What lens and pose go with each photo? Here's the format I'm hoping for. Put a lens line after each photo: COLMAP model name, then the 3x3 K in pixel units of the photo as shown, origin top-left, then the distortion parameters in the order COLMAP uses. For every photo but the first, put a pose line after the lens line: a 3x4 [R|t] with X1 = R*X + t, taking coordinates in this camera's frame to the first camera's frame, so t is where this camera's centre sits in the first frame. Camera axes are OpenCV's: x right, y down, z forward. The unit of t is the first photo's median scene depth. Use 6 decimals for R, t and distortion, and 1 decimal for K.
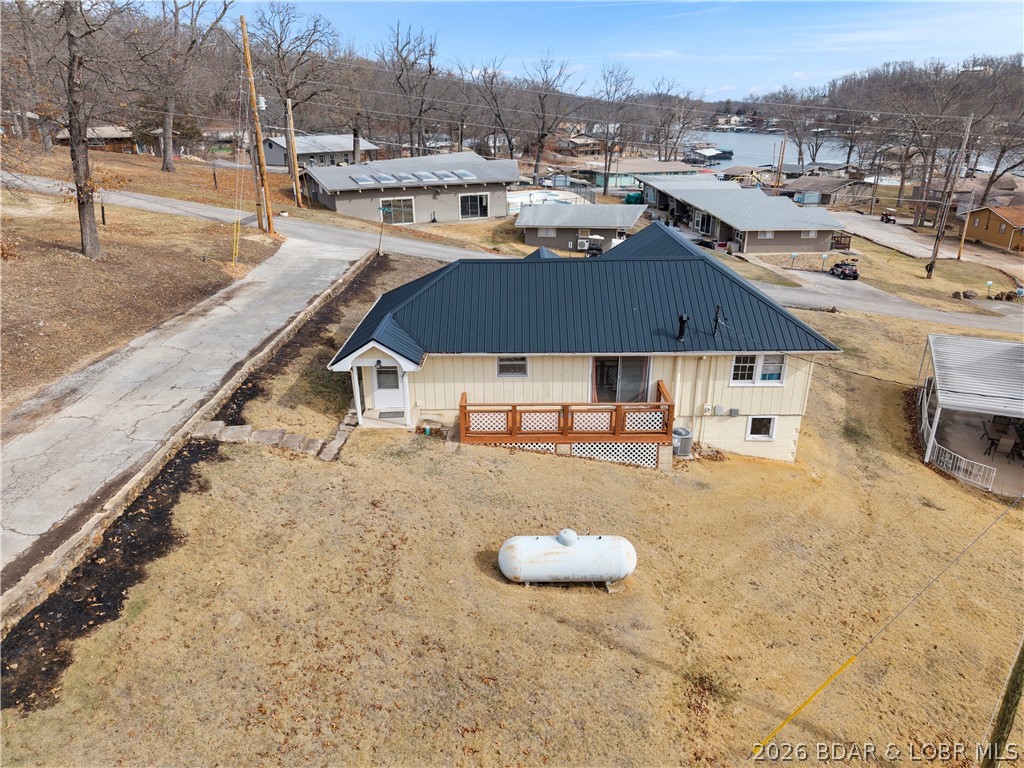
lens RADIAL K [[690.1, 0, 512.0], [0, 690.1, 384.0], [0, 0, 1]] dist [0.008545, -0.003602]
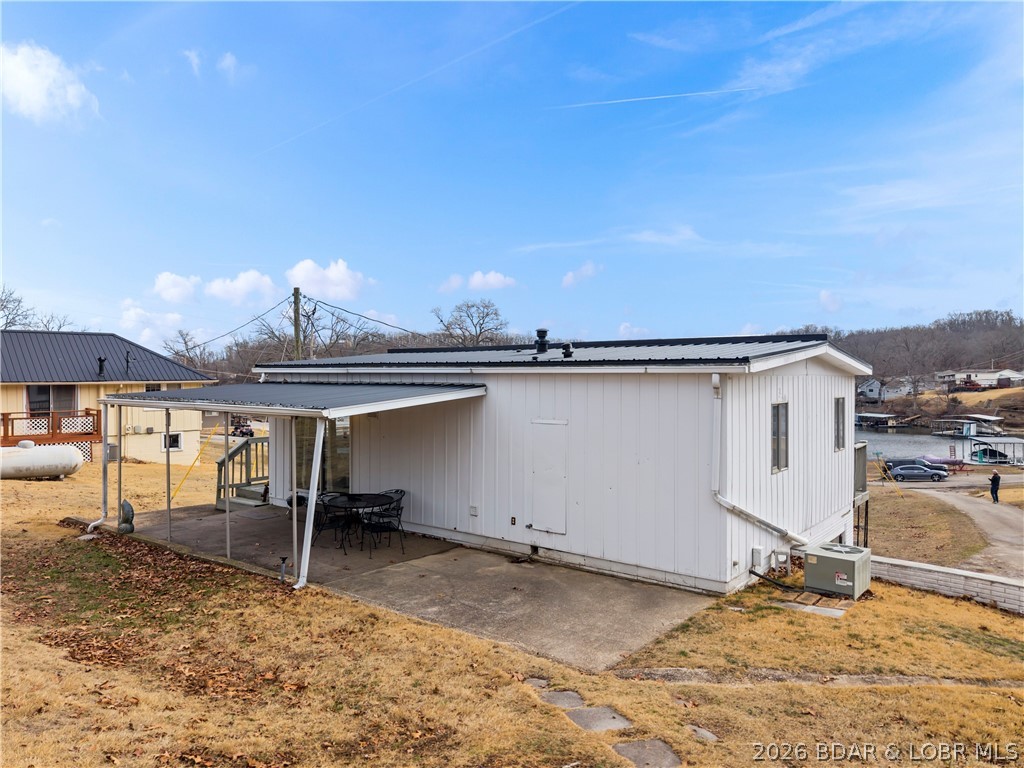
lens RADIAL K [[690.1, 0, 512.0], [0, 690.1, 384.0], [0, 0, 1]] dist [0.008545, -0.003602]
pose [[0.705313, -0.004156, 0.708884, -0.161776], [0.260196, 0.931706, -0.253422, 0.522256], [-0.659418, 0.363191, 0.658225, -0.462636]]
